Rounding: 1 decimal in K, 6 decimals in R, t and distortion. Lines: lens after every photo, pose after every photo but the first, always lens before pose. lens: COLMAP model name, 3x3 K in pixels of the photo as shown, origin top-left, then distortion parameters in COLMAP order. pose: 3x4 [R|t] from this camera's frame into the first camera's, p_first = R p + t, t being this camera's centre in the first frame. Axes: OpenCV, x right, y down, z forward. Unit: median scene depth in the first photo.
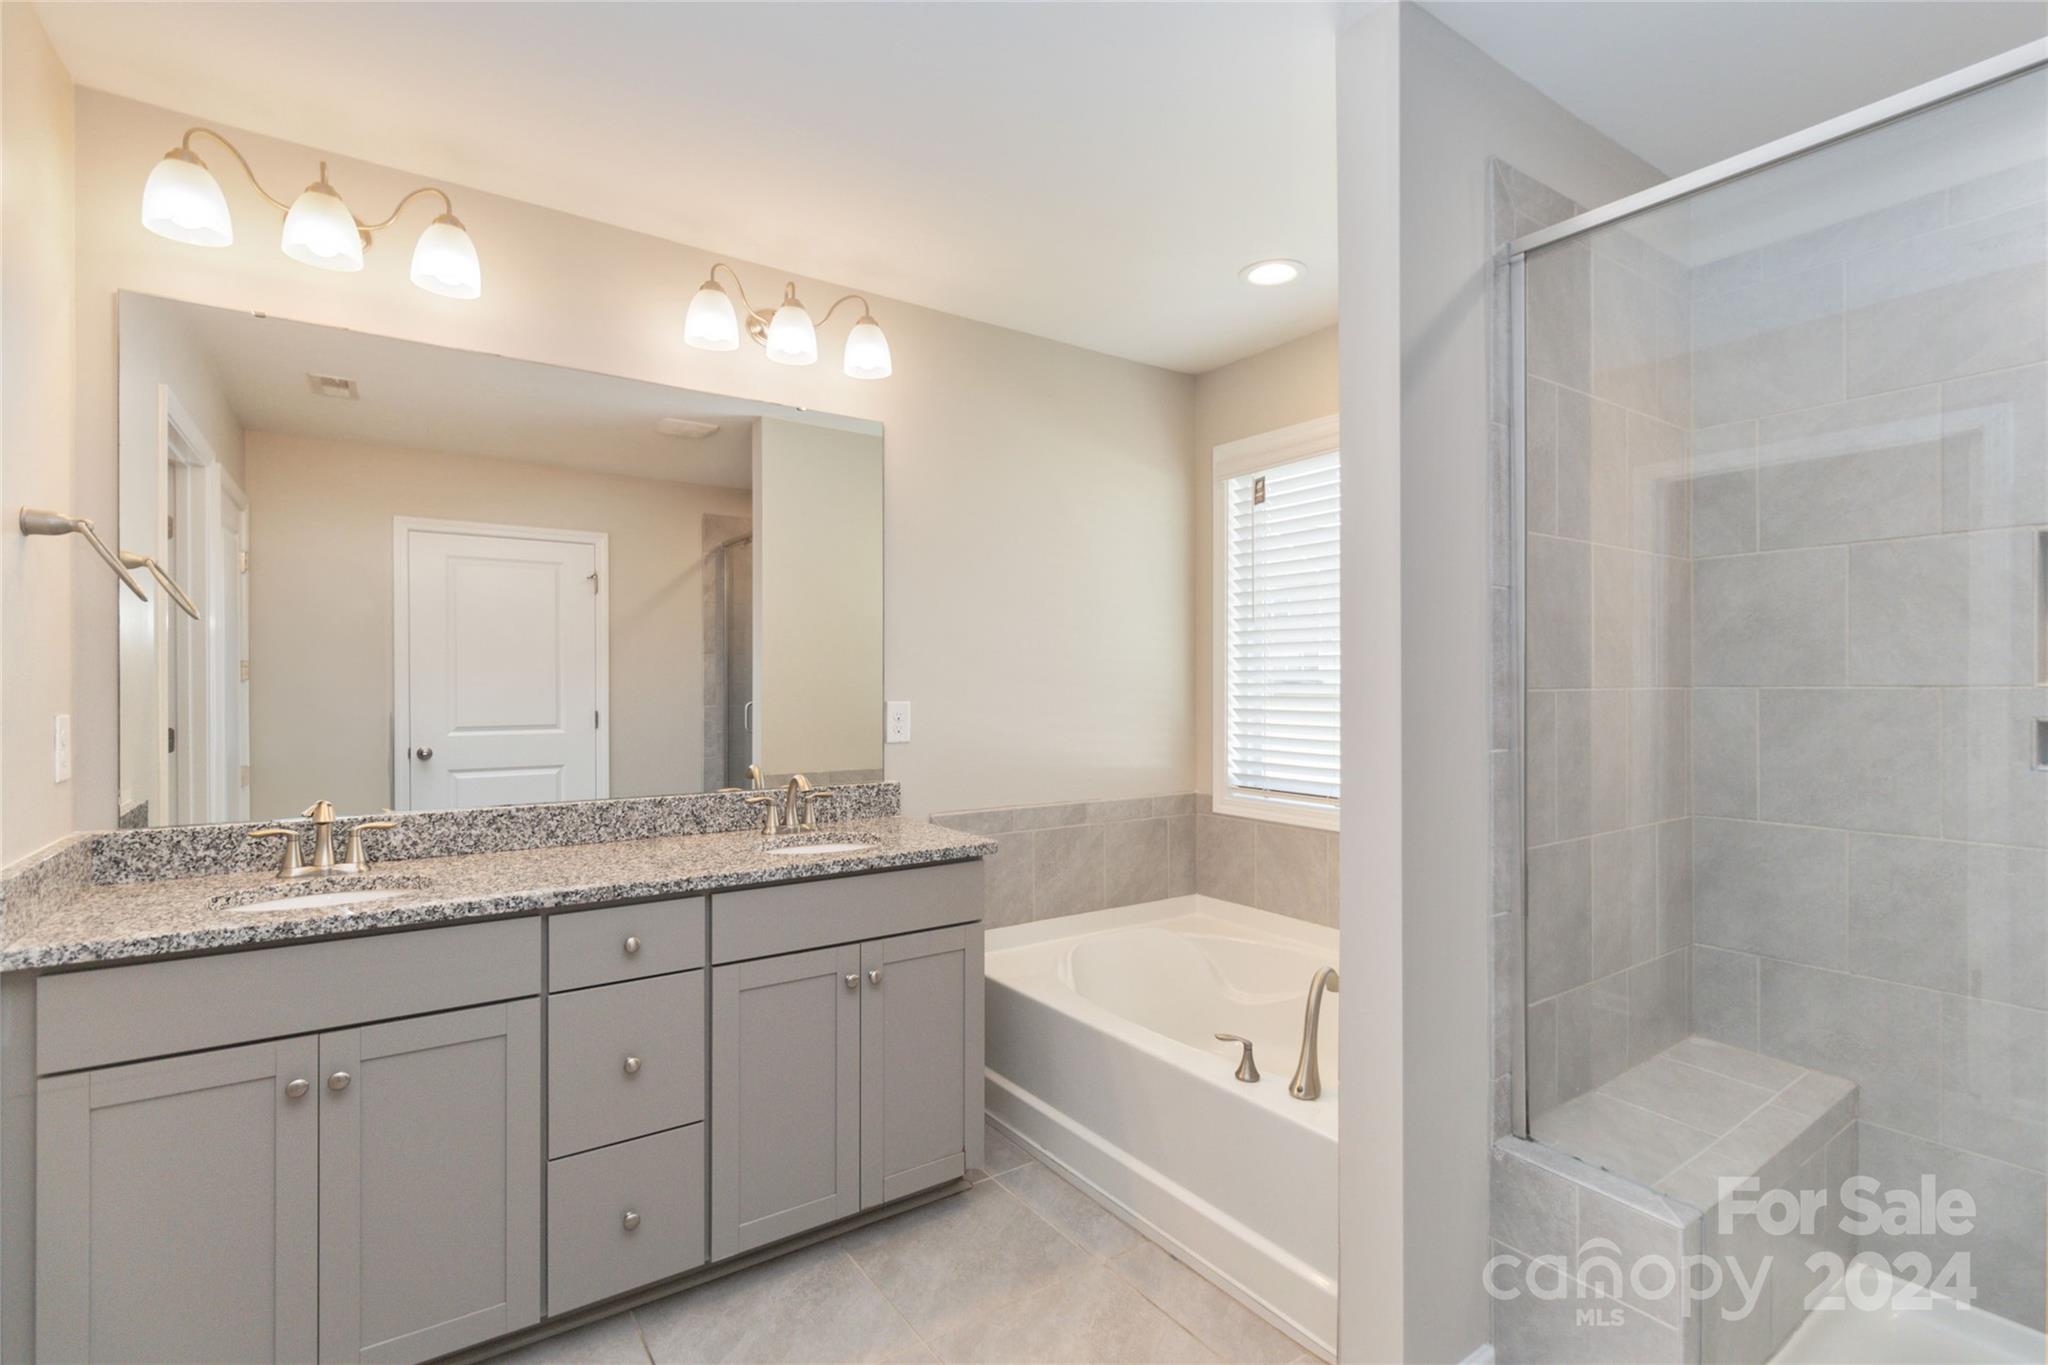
lens RADIAL K [[946.2, 0, 1015.5], [0, 946.2, 685.9], [0, 0, 1]] dist [0.012100, 0.000157]
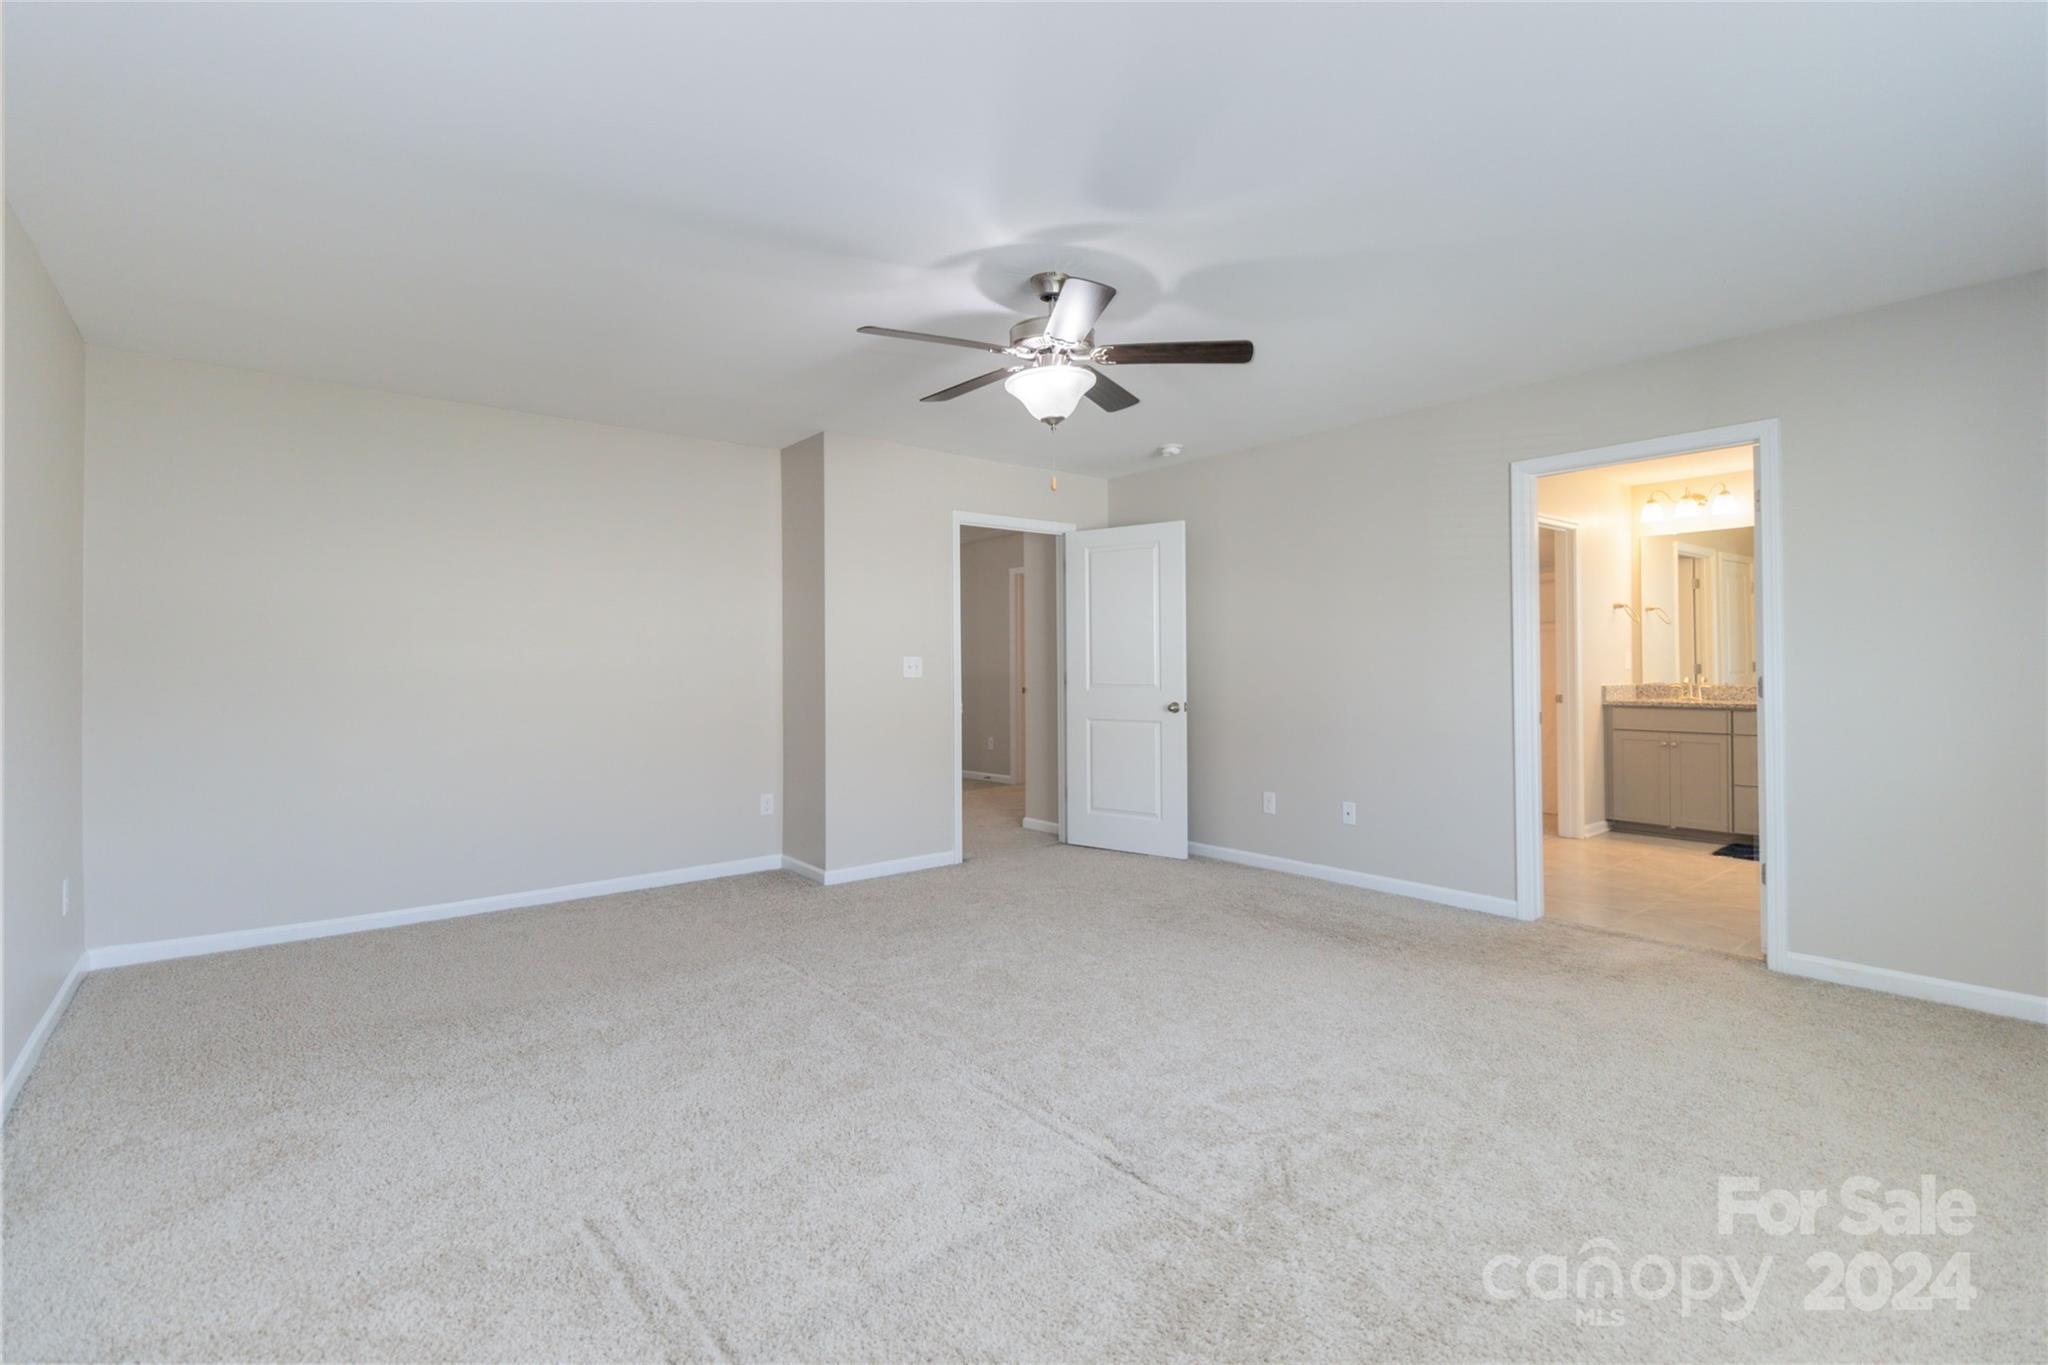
lens RADIAL K [[945.0, 0, 1046.9], [0, 945.0, 667.9], [0, 0, 1]] dist [0.006998, 0.000254]
pose [[0.099392, 0.004037, -0.995040, 2.102744], [0.008292, 0.999954, 0.004885, 0.046466], [0.995014, -0.008736, 0.099354, -1.398834]]
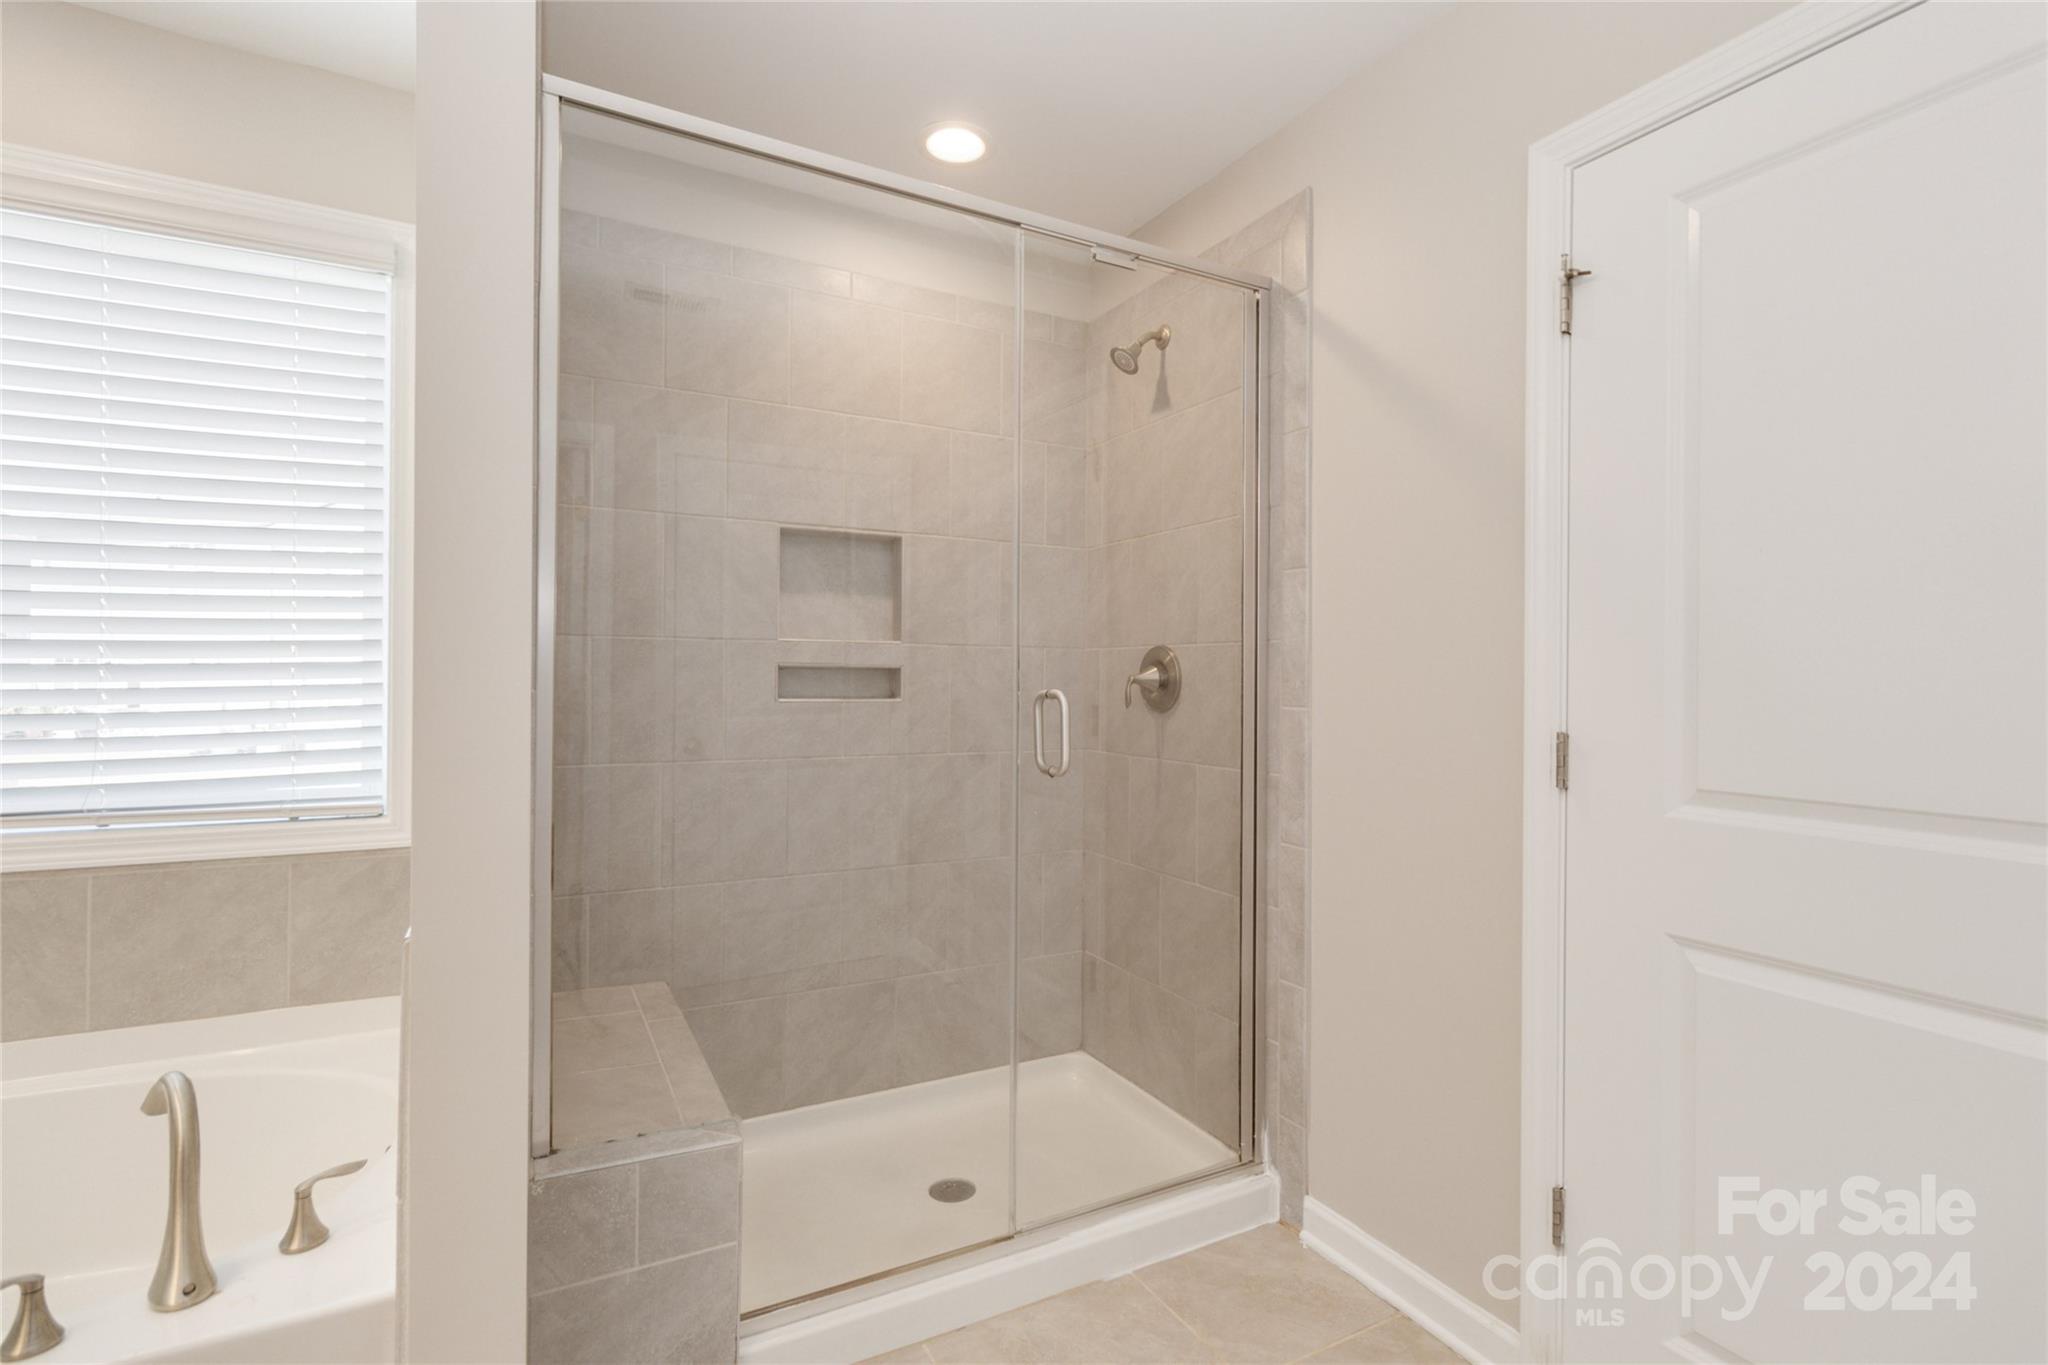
lens RADIAL K [[960.7, 0, 1033.5], [0, 960.7, 684.0], [0, 0, 1]] dist [0.004554, 0.000381]
pose [[0.113123, -0.000204, 0.993581, -0.205369], [-0.011394, 0.999934, 0.001502, 0.044925], [-0.993516, -0.011490, 0.113113, 0.387294]]
